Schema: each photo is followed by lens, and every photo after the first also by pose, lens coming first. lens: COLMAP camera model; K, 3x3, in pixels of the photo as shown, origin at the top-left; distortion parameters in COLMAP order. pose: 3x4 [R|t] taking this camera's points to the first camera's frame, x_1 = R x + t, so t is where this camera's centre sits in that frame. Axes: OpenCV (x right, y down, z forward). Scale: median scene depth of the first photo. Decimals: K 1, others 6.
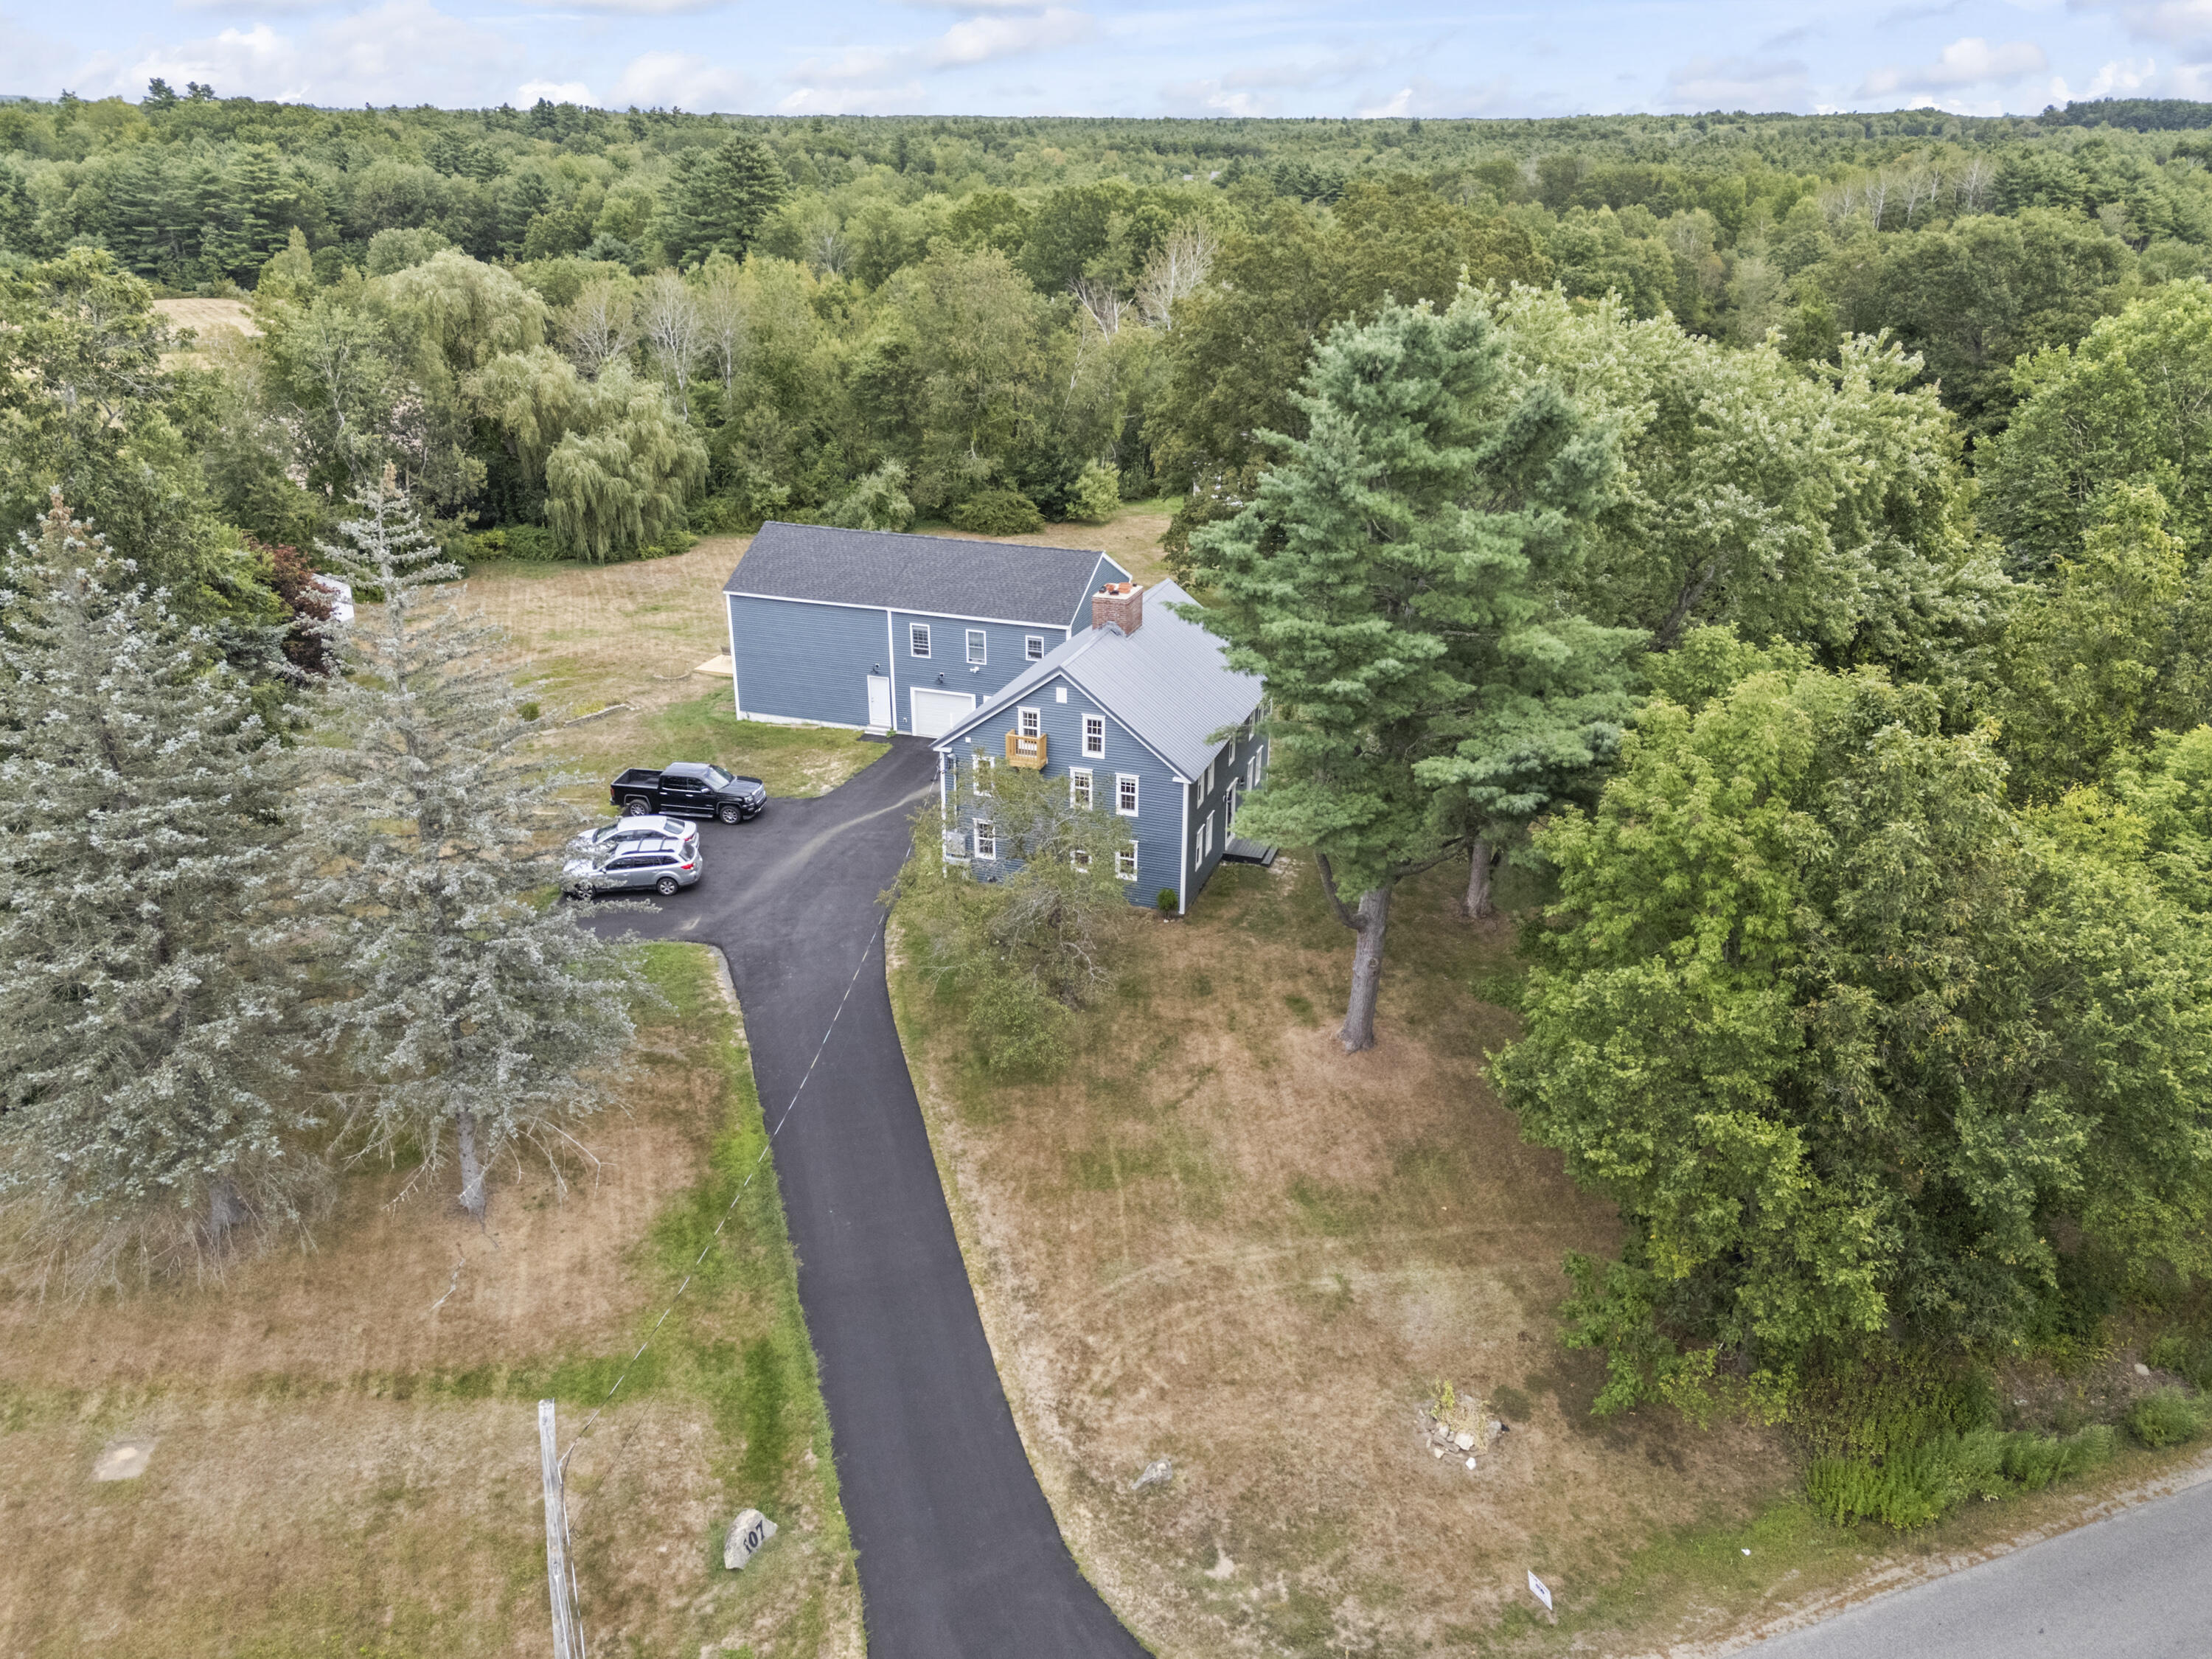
lens RADIAL K [[1582.7, 0, 1144.3], [0, 1582.7, 824.0], [0, 0, 1]] dist [0.031945, -0.007117]
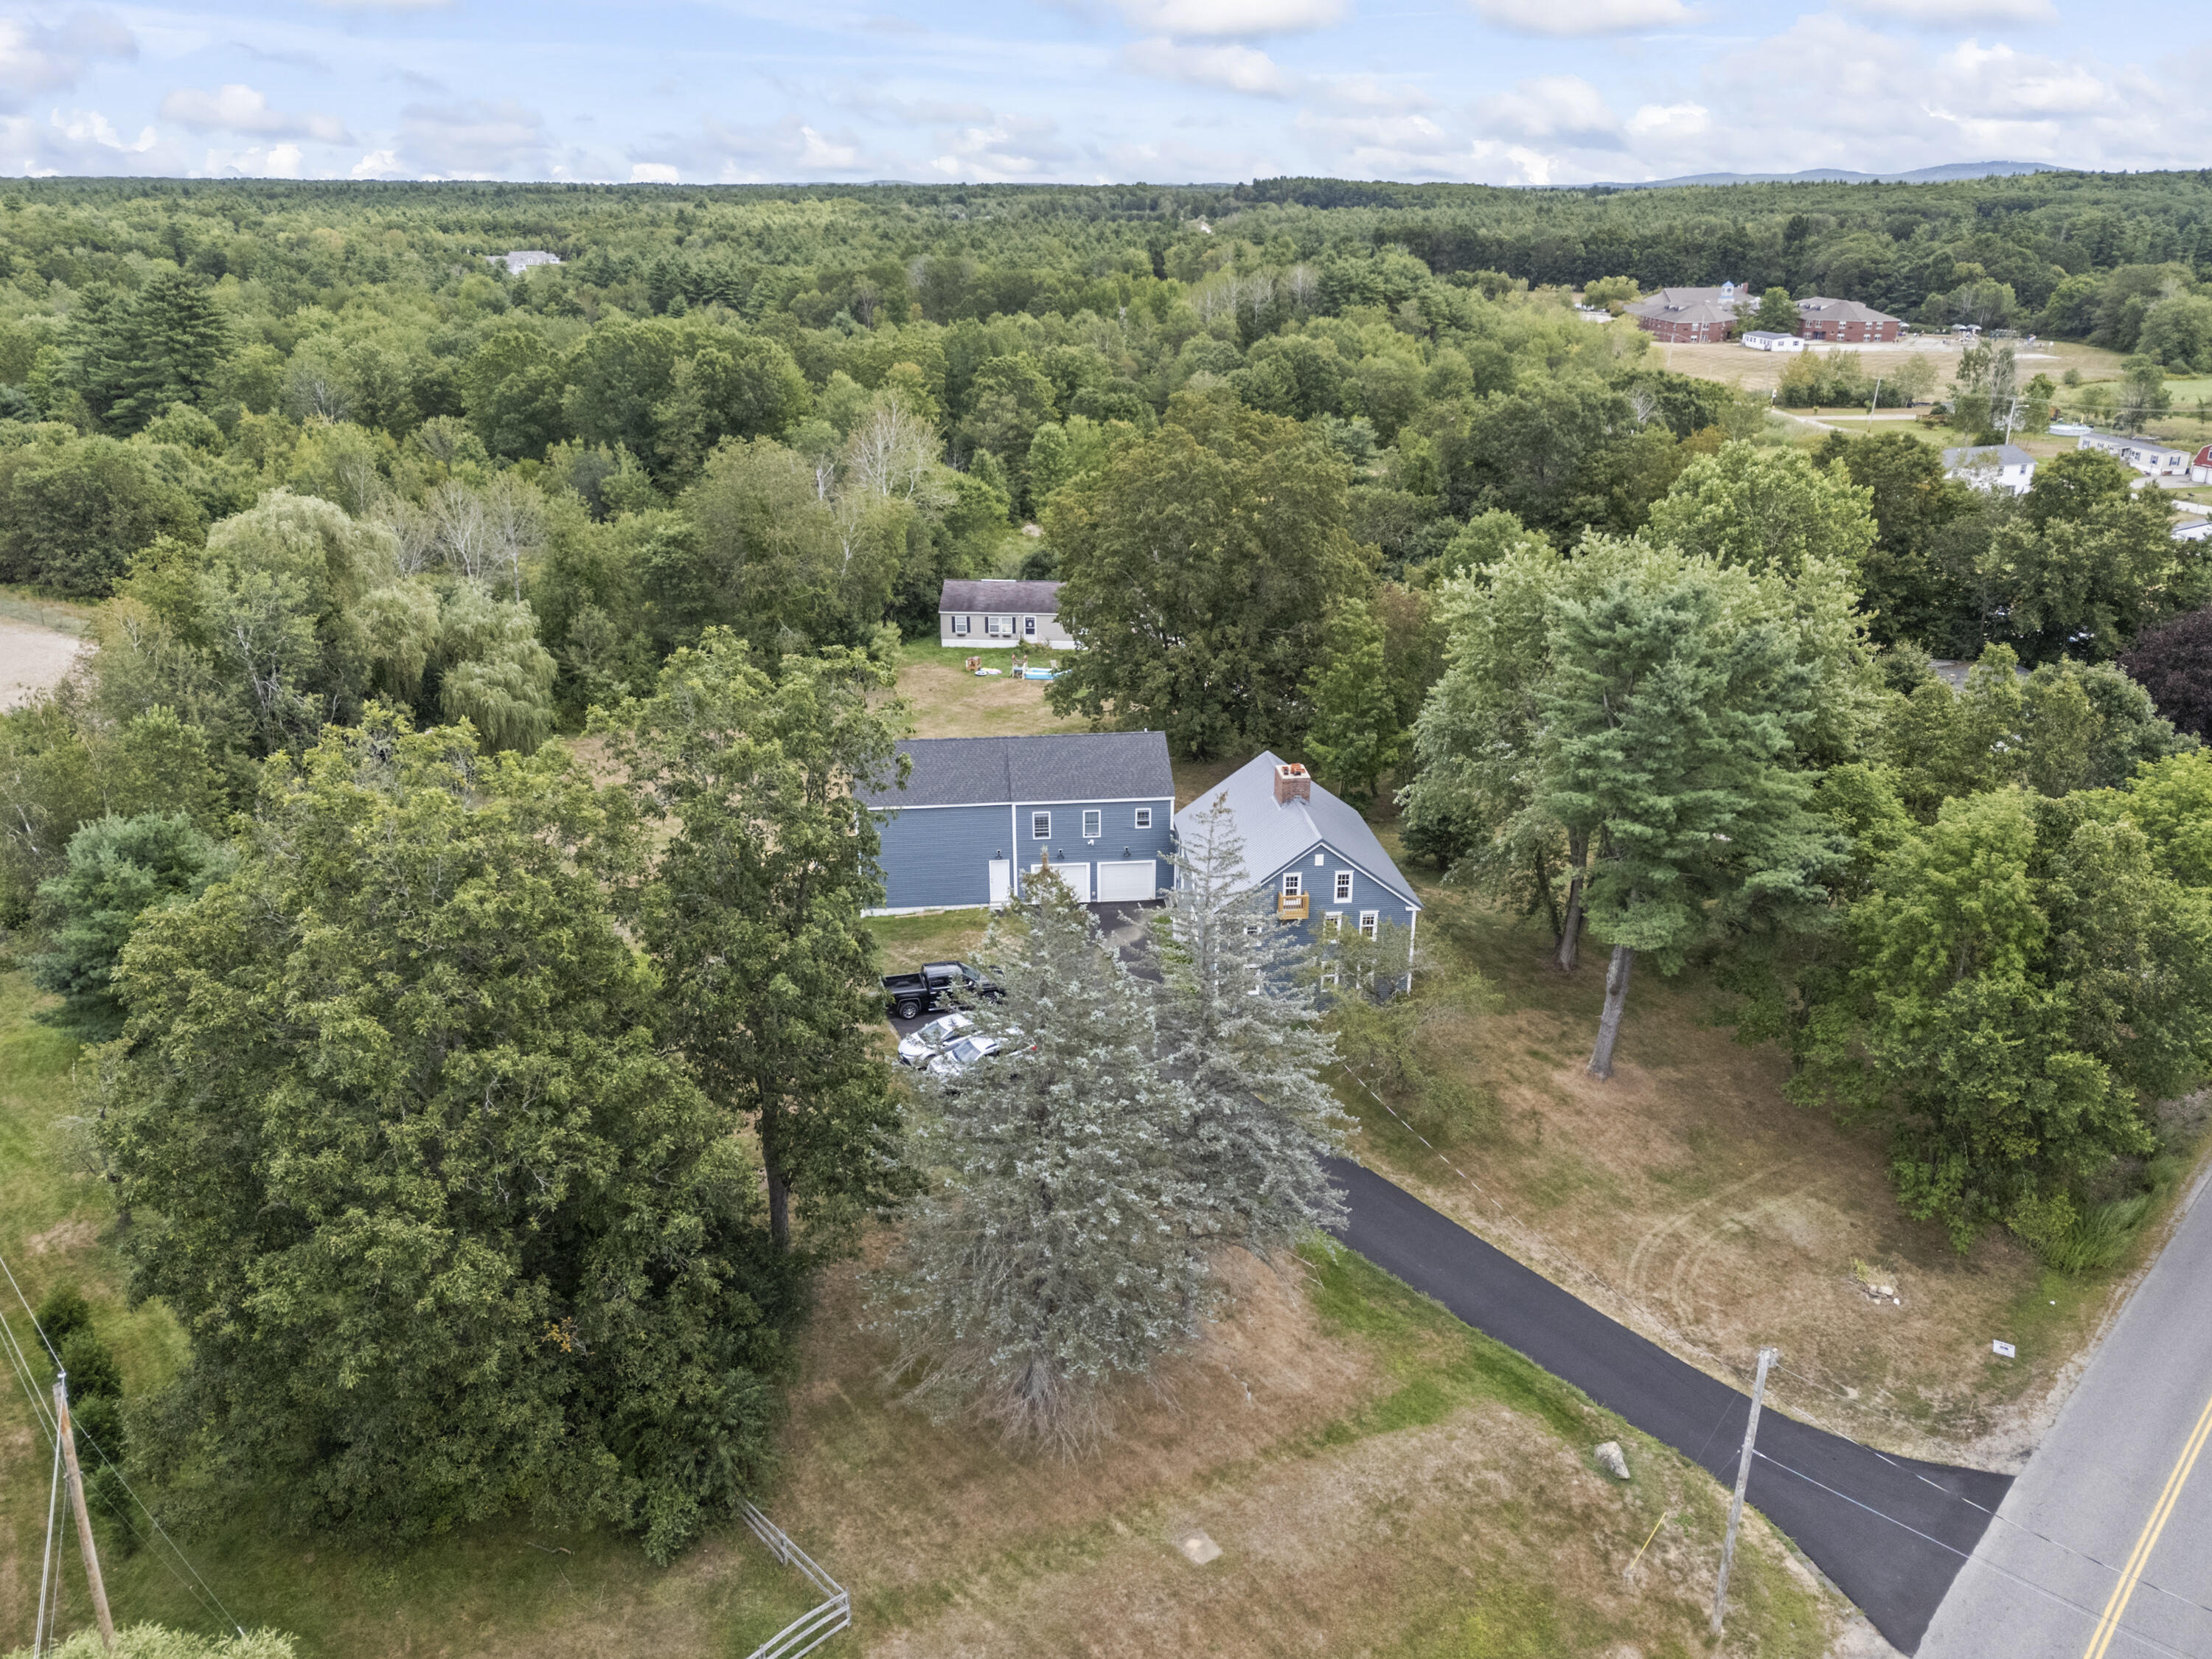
lens RADIAL K [[1582.7, 0, 1144.3], [0, 1582.7, 824.0], [0, 0, 1]] dist [0.031945, -0.007117]
pose [[0.913456, -0.150023, 0.378274, -0.507736], [0.163890, 0.986468, -0.004528, -0.096439], [-0.372476, 0.066131, 0.925683, -0.124078]]
